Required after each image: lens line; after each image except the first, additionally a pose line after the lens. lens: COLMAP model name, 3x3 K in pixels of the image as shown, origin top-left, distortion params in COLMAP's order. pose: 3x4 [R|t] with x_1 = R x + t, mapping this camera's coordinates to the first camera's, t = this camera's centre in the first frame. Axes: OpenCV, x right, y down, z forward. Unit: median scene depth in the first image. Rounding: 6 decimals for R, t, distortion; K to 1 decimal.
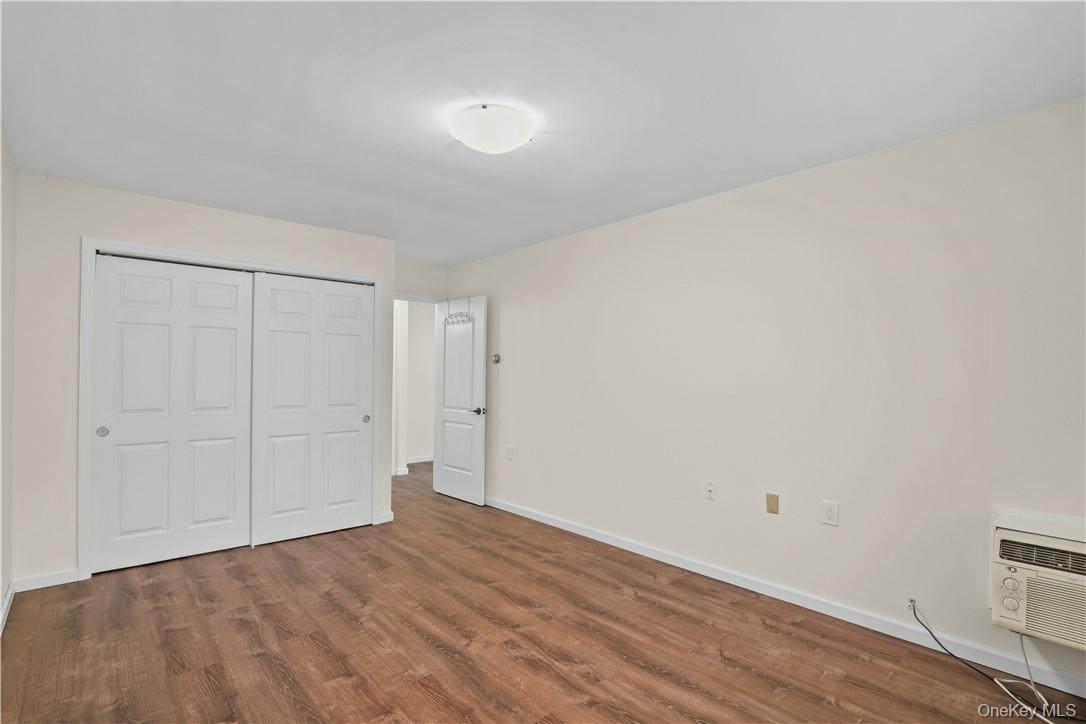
lens RADIAL K [[536.2, 0, 539.5], [0, 536.2, 377.8], [0, 0, 1]] dist [-0.002245, -0.000197]
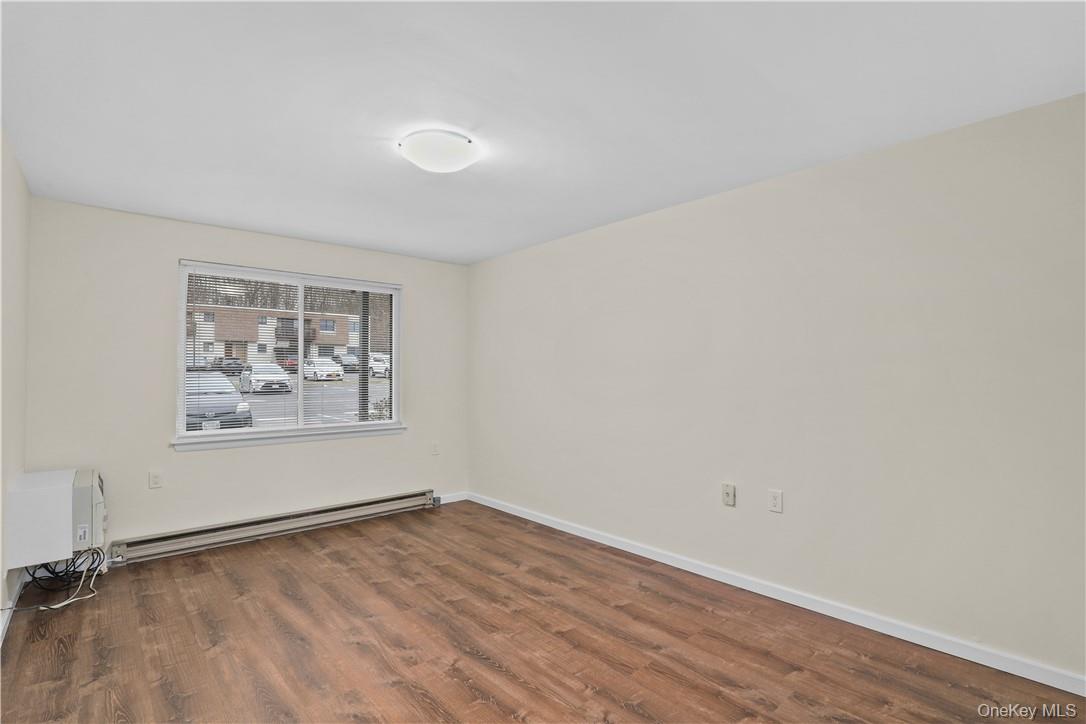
lens RADIAL K [[501.8, 0, 544.0], [0, 501.8, 368.9], [0, 0, 1]] dist [-0.029170, 0.000553]
pose [[-0.999981, -0.003213, -0.005292, -0.287706], [-0.003197, 0.999990, -0.002974, -0.018646], [0.005301, -0.002957, -0.999982, 1.916900]]
